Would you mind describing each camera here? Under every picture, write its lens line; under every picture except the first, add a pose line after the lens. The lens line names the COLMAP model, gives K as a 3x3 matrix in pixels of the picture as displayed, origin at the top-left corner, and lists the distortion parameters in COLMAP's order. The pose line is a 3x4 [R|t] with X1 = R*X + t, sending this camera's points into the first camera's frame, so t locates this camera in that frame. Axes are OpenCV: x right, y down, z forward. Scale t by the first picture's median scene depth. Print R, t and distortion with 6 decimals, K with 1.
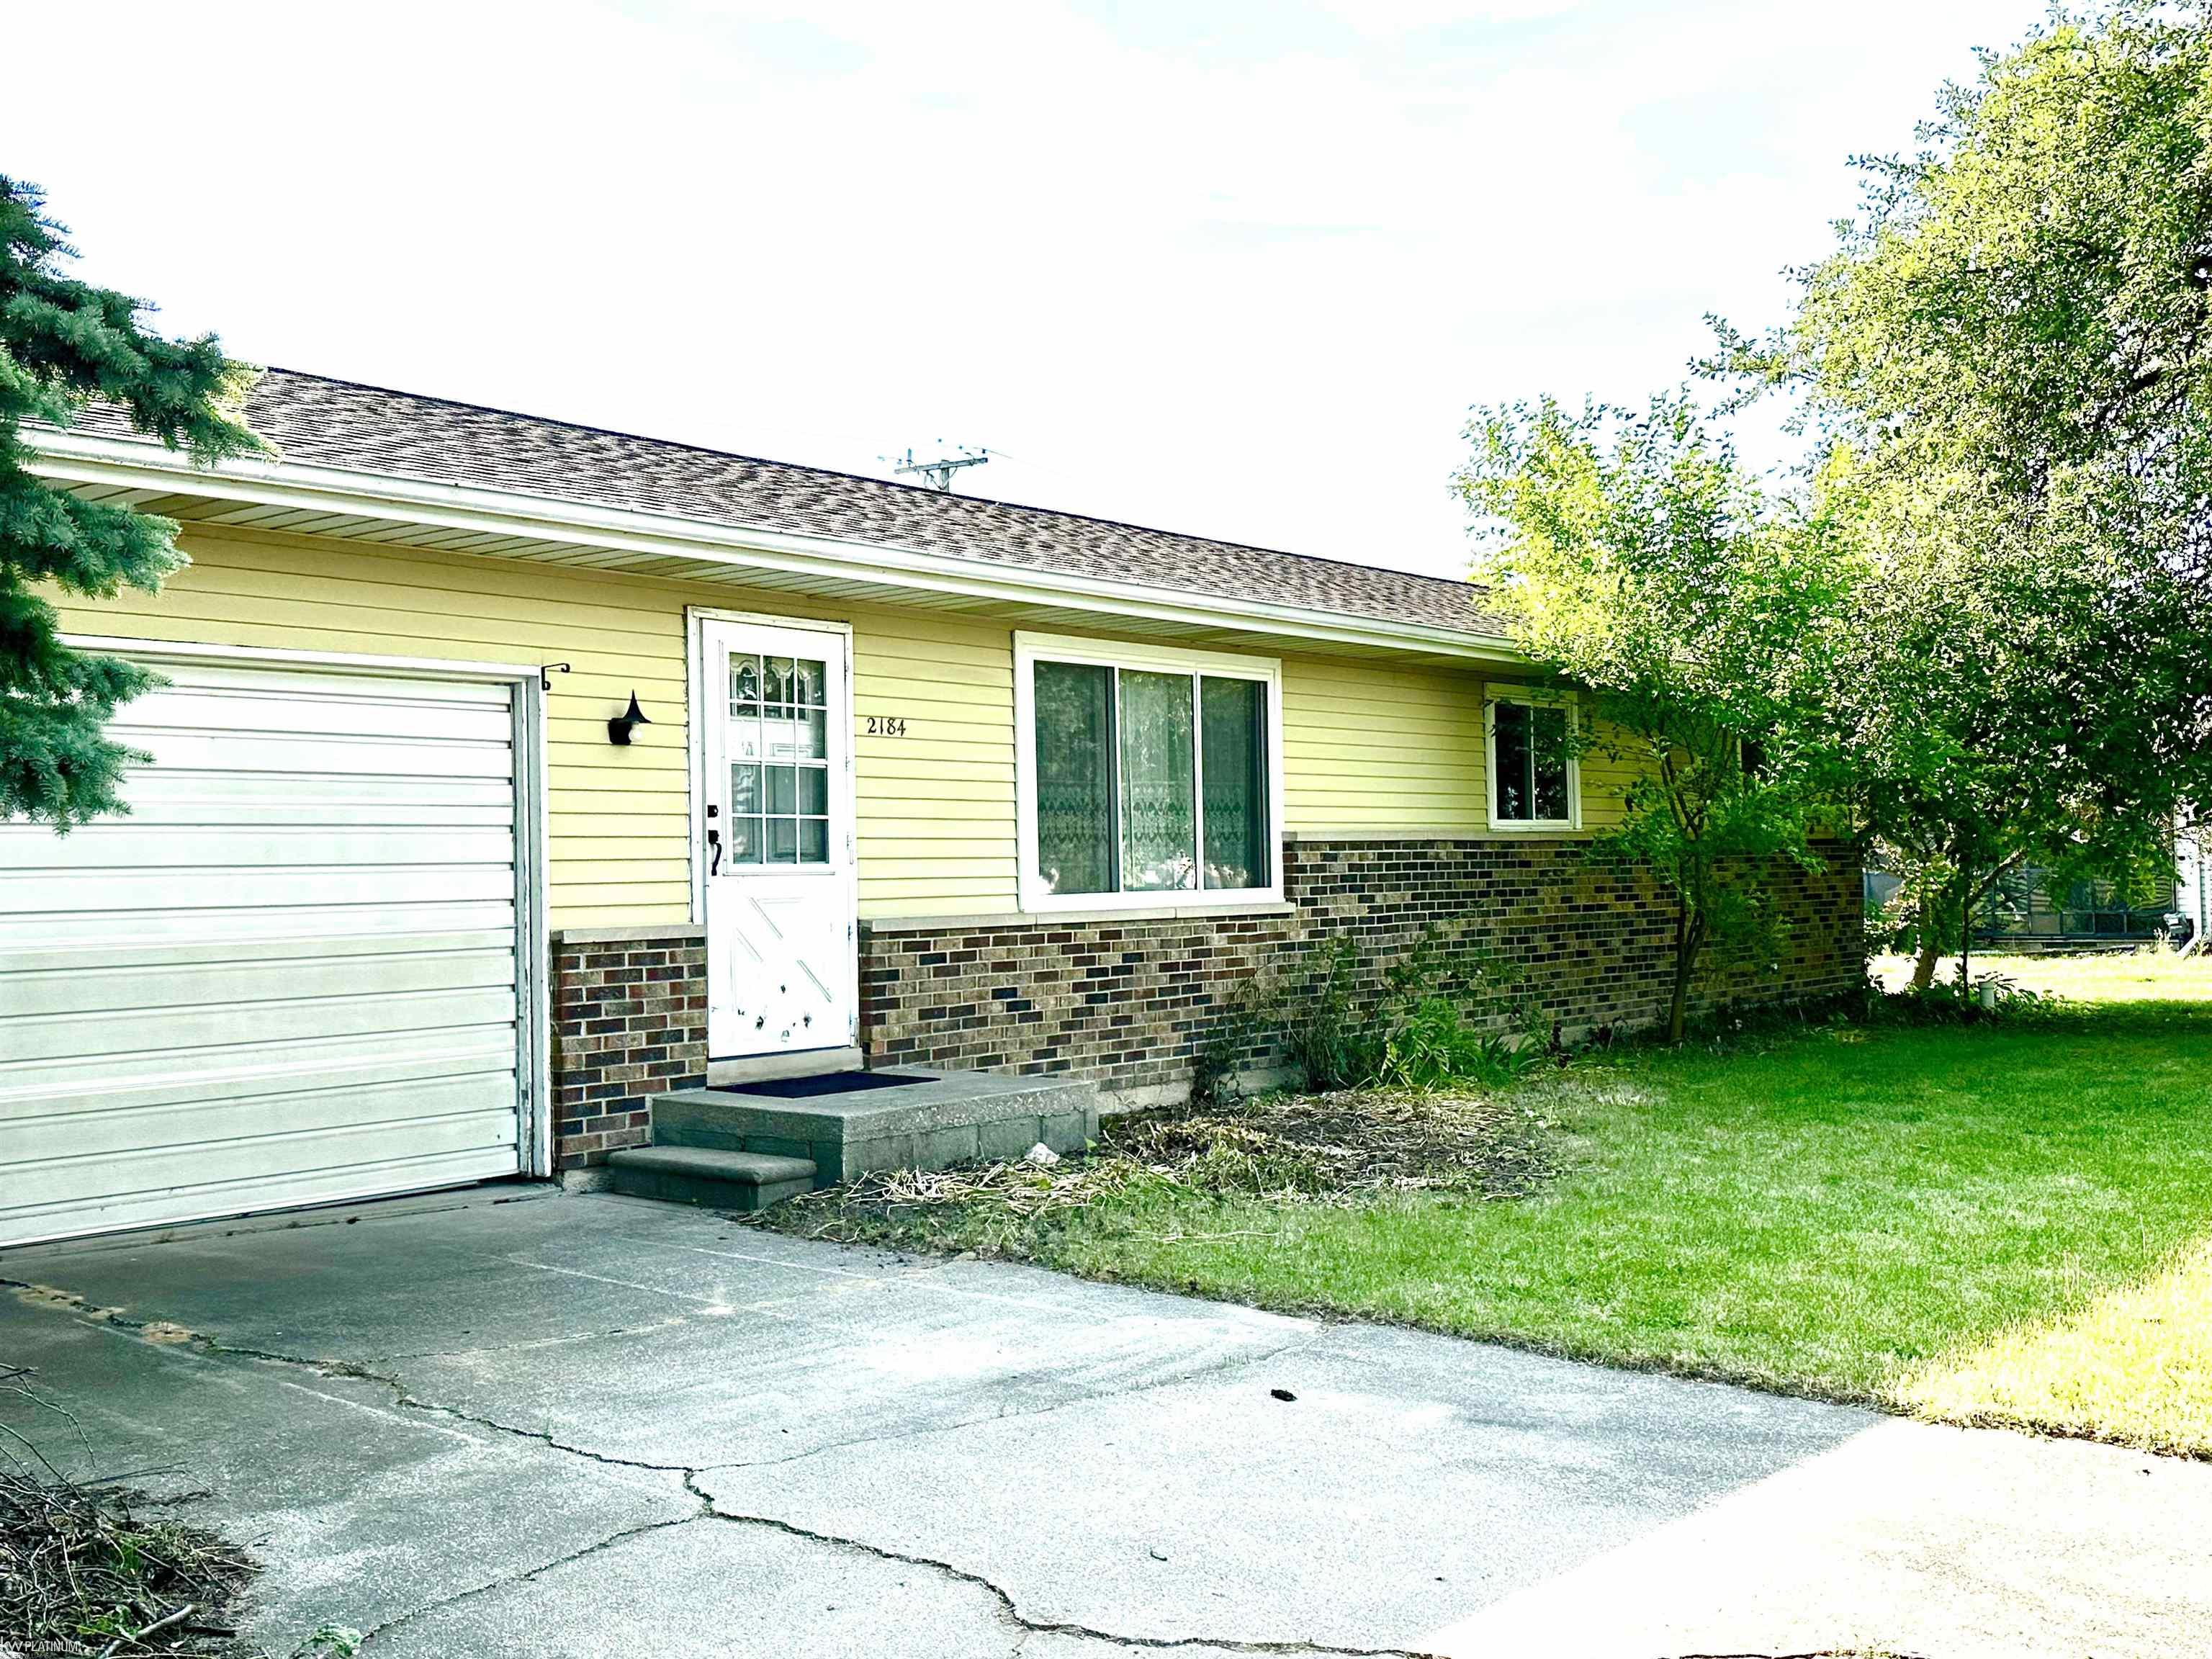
lens RADIAL K [[2115.6, 0, 1106.0], [0, 2115.6, 829.5], [0, 0, 1]] dist [0.154786, -0.286577]
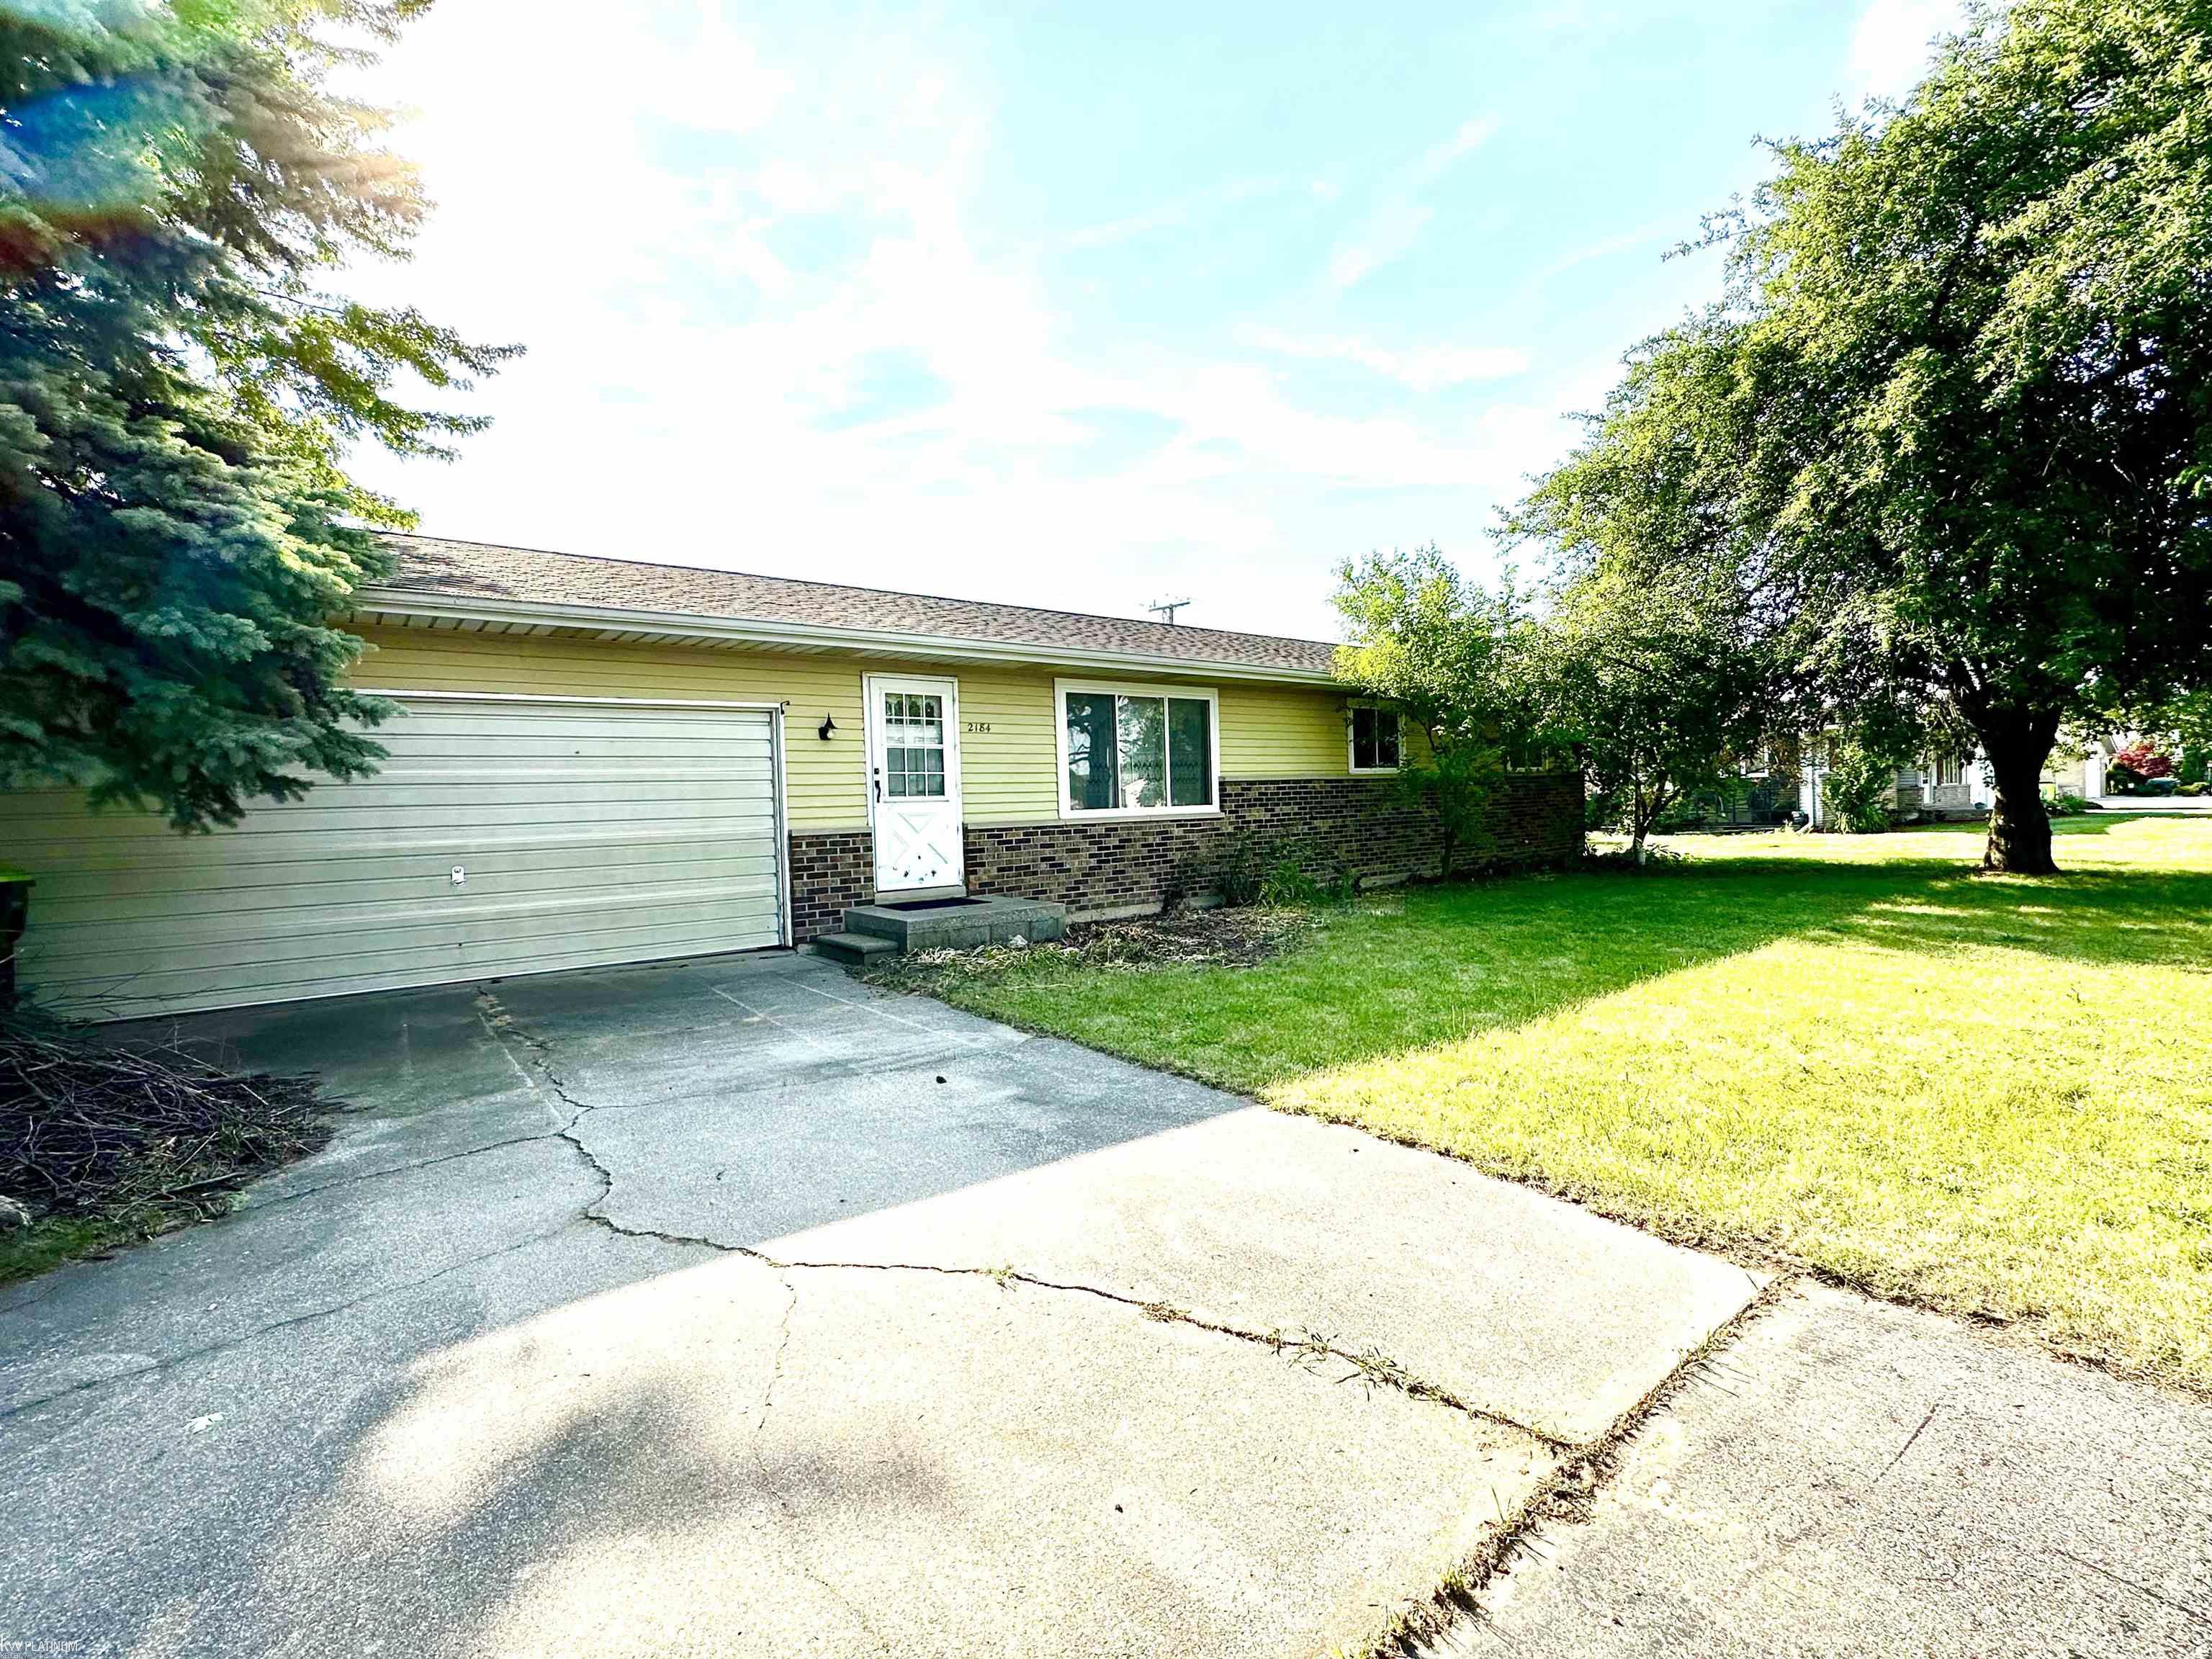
lens RADIAL K [[975.4, 0, 1106.0], [0, 975.4, 829.5], [0, 0, 1]] dist [-0.003204, 0.000315]
pose [[0.979749, -0.009016, -0.200026, 0.189705], [0.019019, 0.998659, 0.048144, 0.005531], [0.199324, -0.050974, 0.978607, 0.104411]]
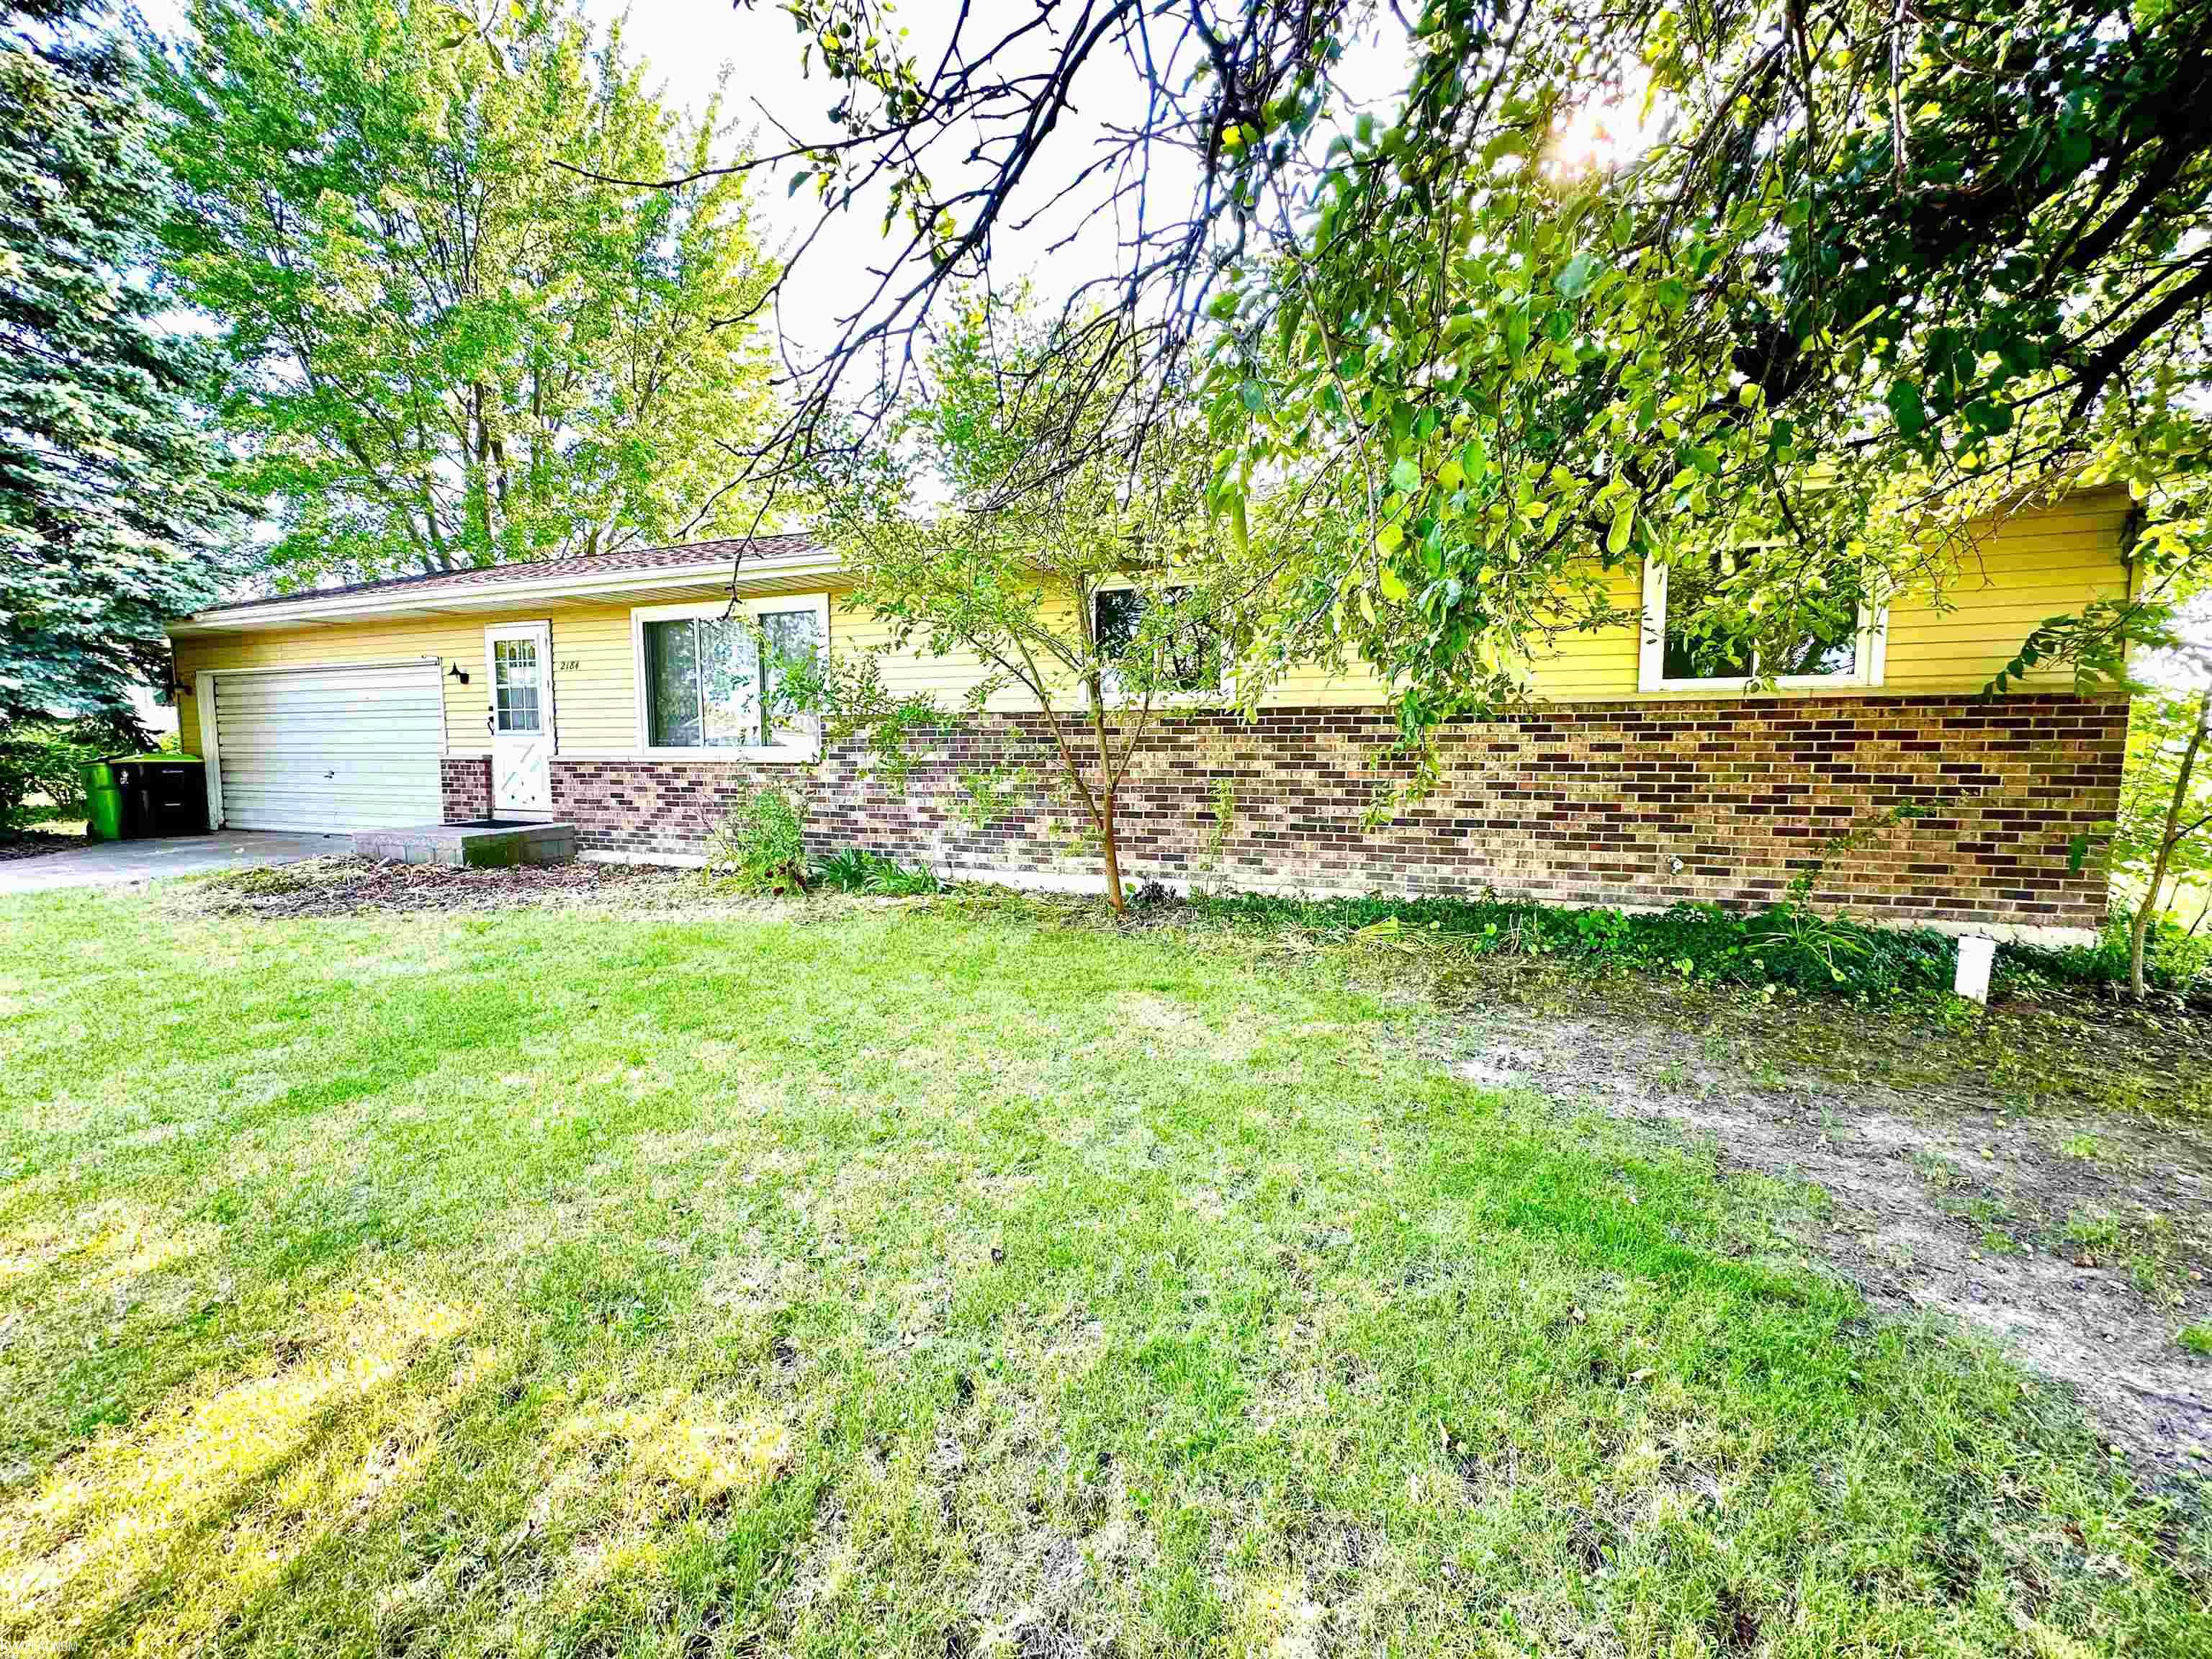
lens RADIAL K [[905.3, 0, 1106.0], [0, 905.3, 829.5], [0, 0, 1]] dist [-0.002988, -0.000089]
pose [[0.328178, 0.108432, -0.938372, 0.897809], [0.016363, 0.992588, 0.120419, 0.013809], [0.944474, -0.054874, 0.323971, 1.144777]]
